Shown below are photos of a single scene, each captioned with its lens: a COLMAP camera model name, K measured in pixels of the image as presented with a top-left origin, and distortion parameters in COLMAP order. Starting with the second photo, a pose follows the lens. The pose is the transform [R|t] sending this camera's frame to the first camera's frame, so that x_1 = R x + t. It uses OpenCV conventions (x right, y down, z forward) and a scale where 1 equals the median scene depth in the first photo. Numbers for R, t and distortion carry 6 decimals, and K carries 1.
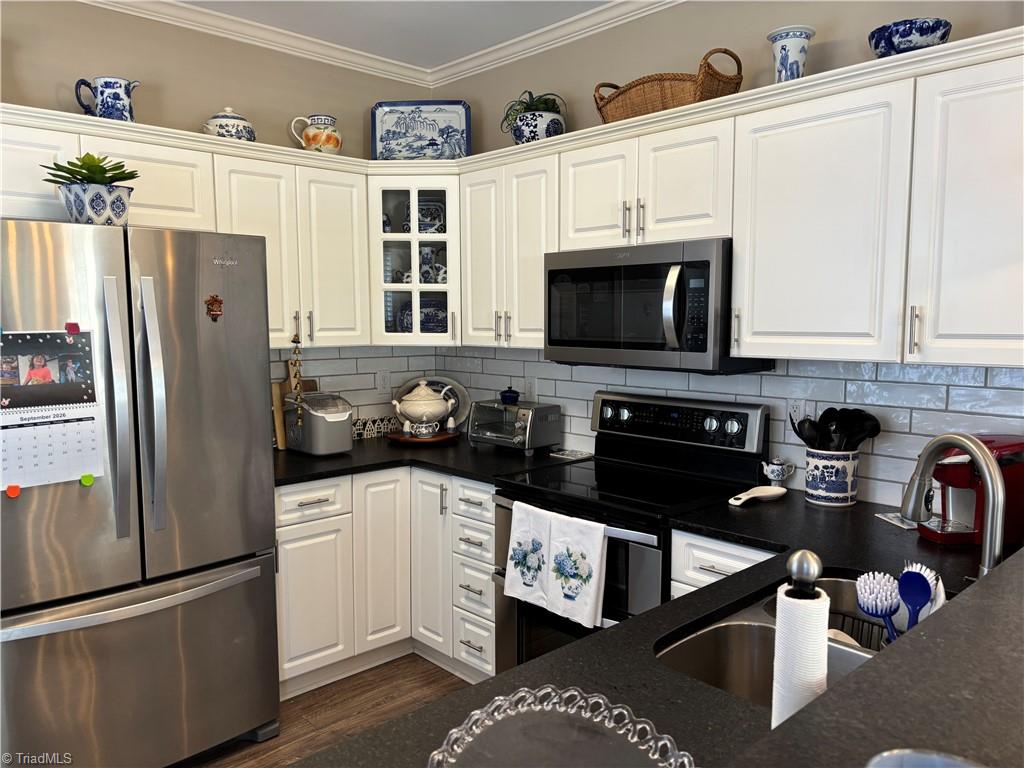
lens RADIAL K [[768.7, 0, 508.6], [0, 768.7, 387.8], [0, 0, 1]] dist [0.016673, -0.029567]
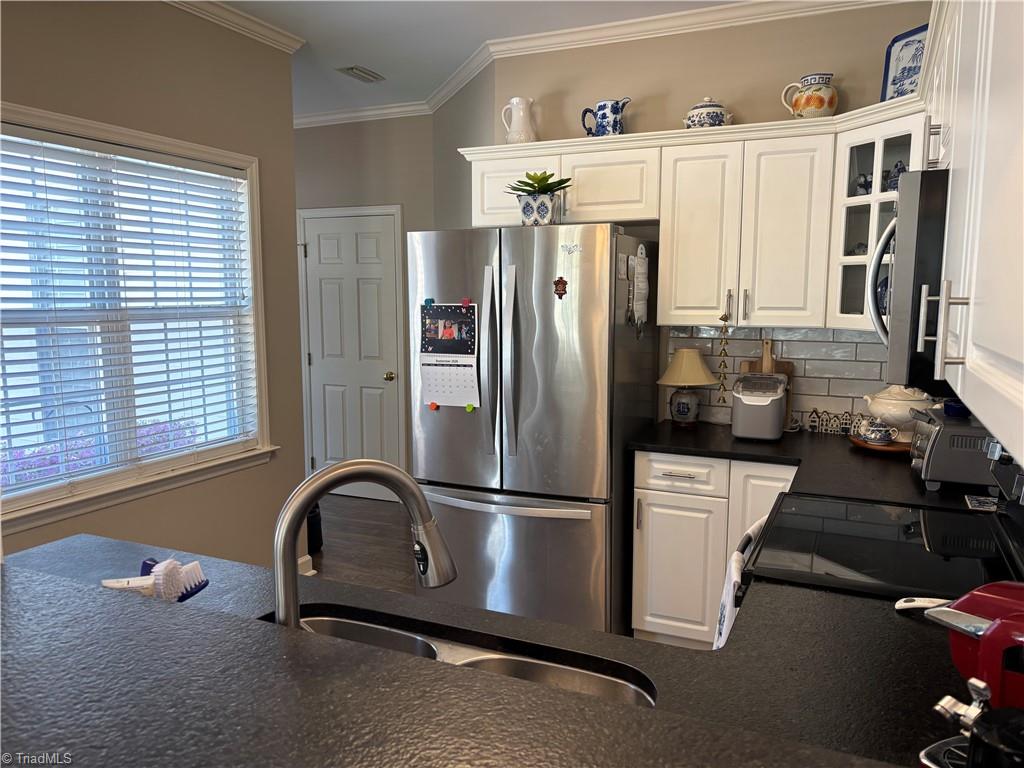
lens RADIAL K [[768.7, 0, 508.0], [0, 768.7, 384.2], [0, 0, 1]] dist [0.016673, -0.029567]
pose [[0.375224, 0.112335, -0.920102, 0.579470], [-0.088331, 0.992445, 0.085146, -0.039108], [0.922716, 0.049325, 0.382312, 0.377118]]
